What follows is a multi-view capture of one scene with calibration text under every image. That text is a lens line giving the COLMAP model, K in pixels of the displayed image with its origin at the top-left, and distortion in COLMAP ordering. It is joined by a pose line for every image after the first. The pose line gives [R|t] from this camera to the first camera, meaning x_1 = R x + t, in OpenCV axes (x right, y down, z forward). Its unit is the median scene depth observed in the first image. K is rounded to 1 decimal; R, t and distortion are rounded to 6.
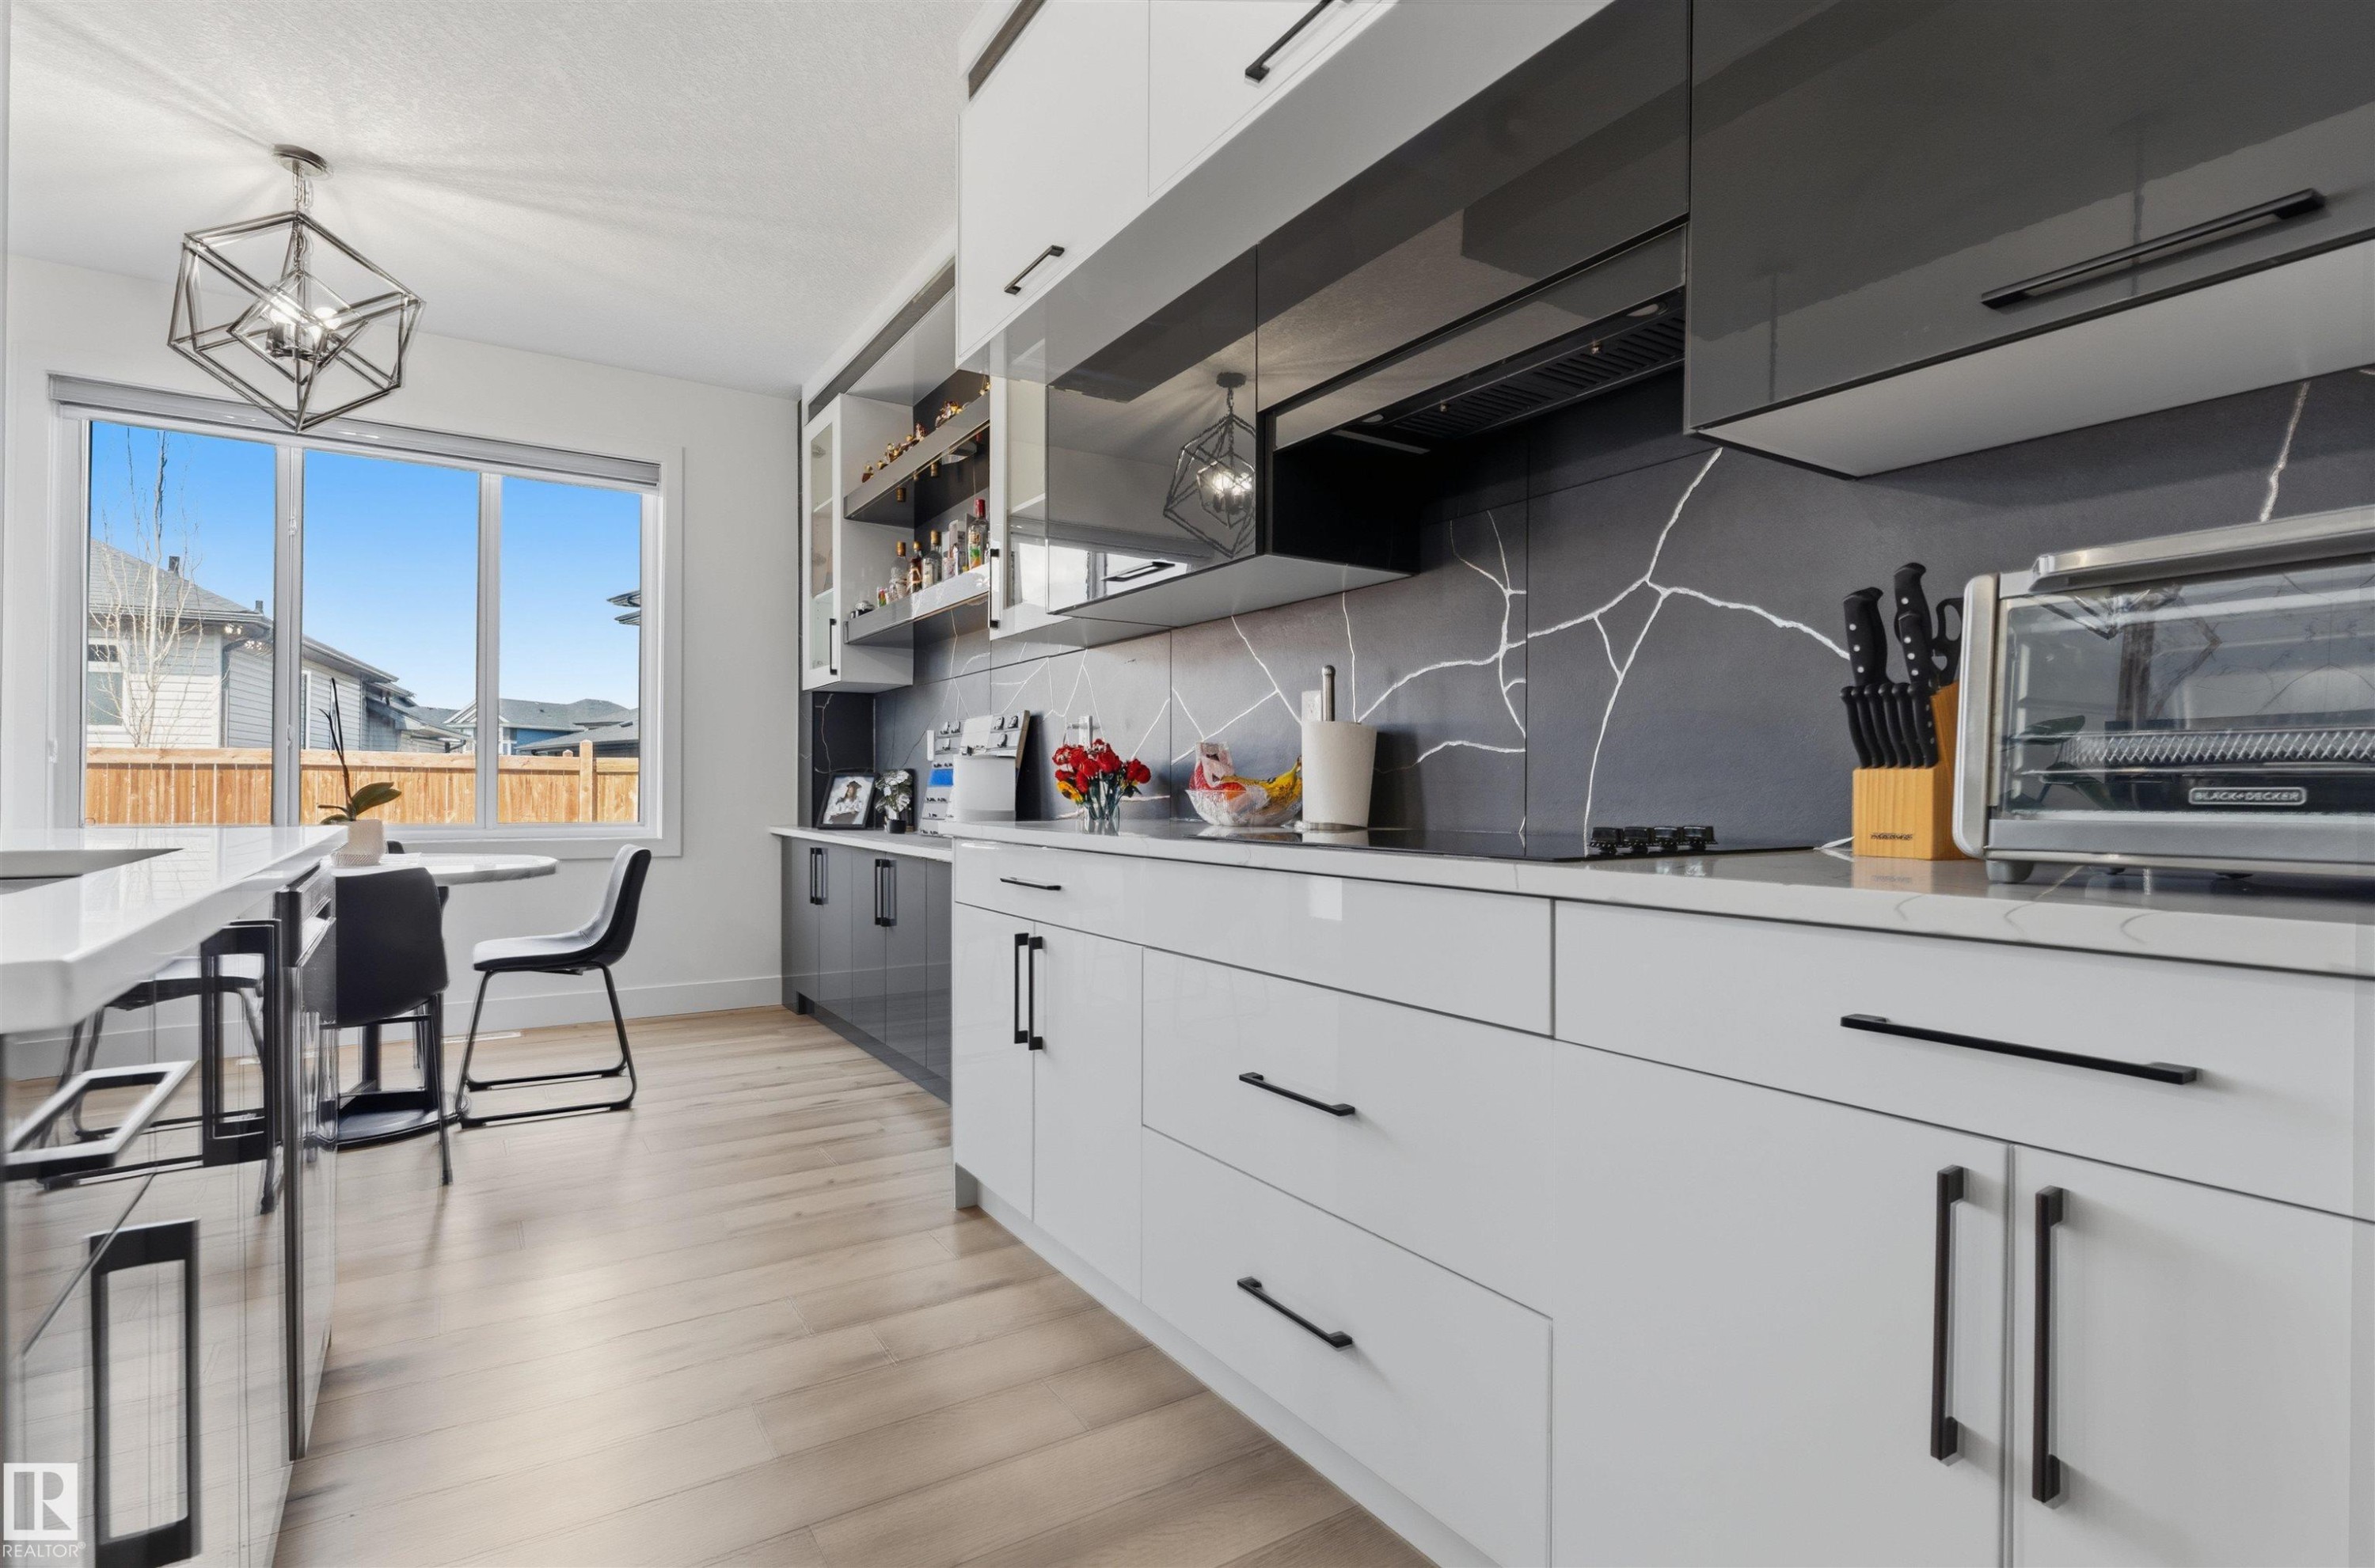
lens RADIAL K [[1154.3, 0, 1188.4], [0, 1154.3, 799.1], [0, 0, 1]] dist [-0.000363, -0.000369]
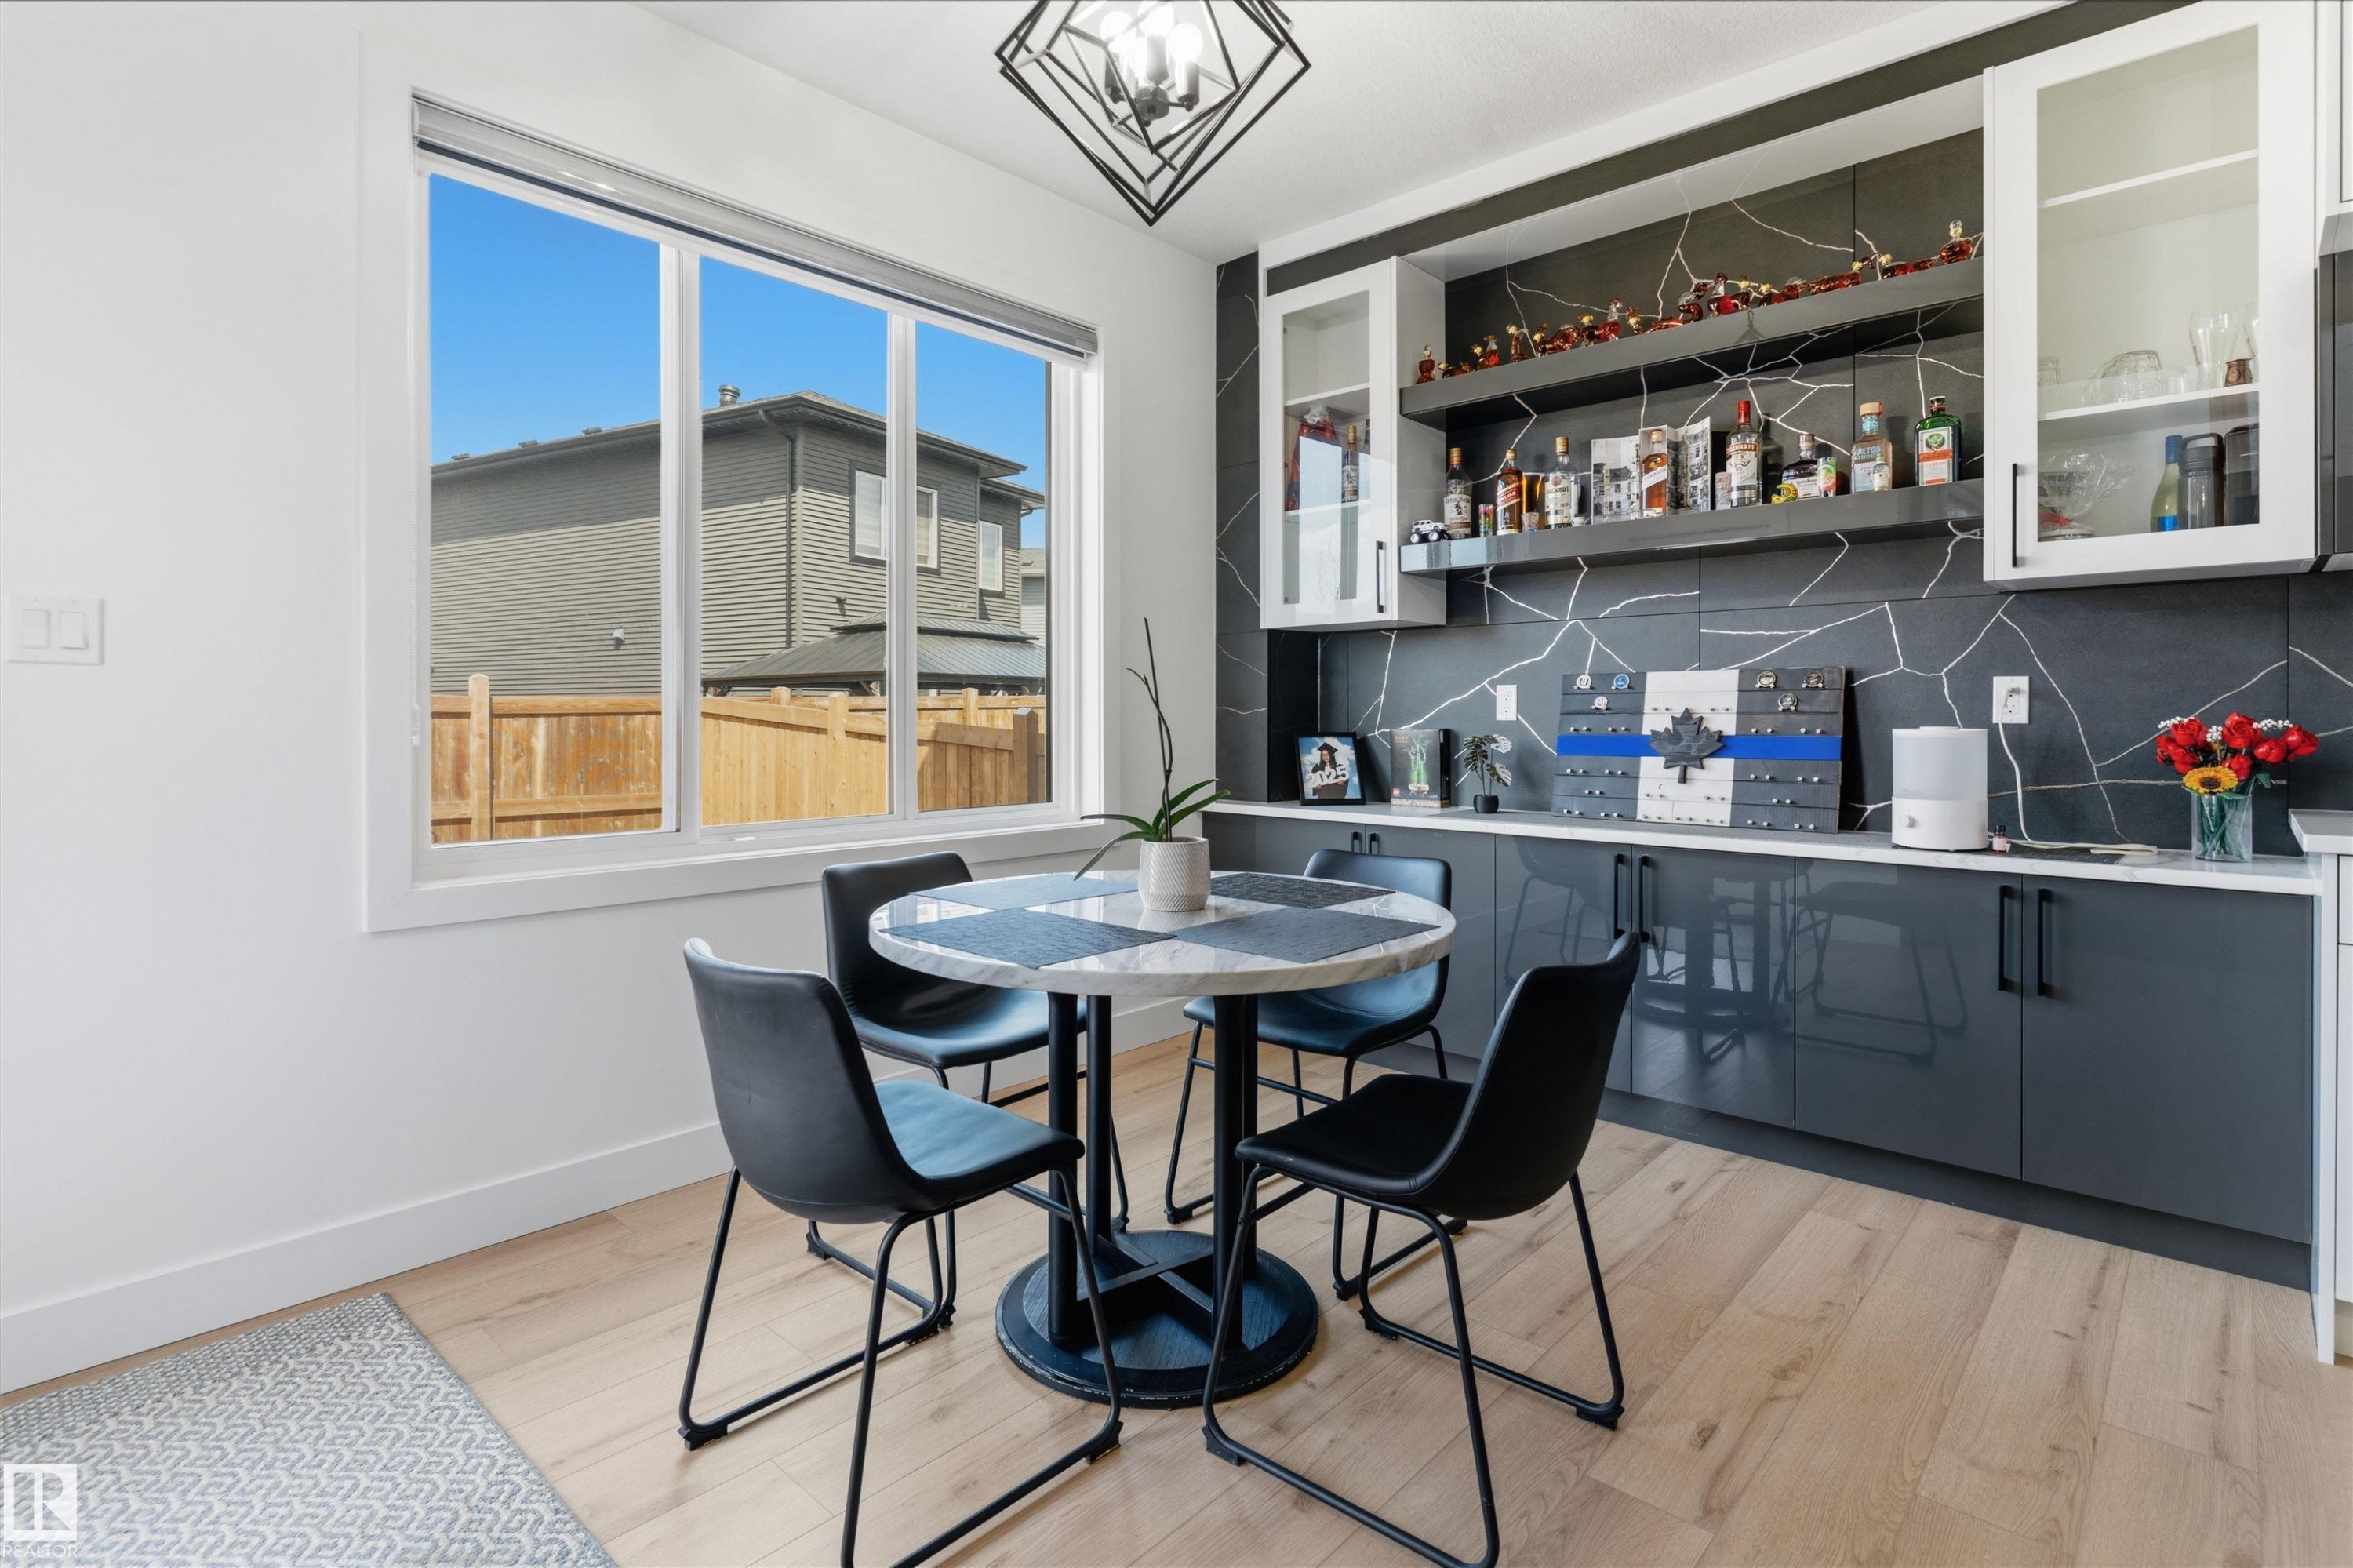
lens RADIAL K [[1159.1, 0, 1173.5], [0, 1159.1, 714.9], [0, 0, 1]] dist [0.001288, 0.000089]
pose [[0.967807, -0.005752, 0.251629, -0.600003], [0.007824, 0.999943, -0.007236, -0.030844], [-0.251573, 0.008972, 0.967797, 0.253720]]
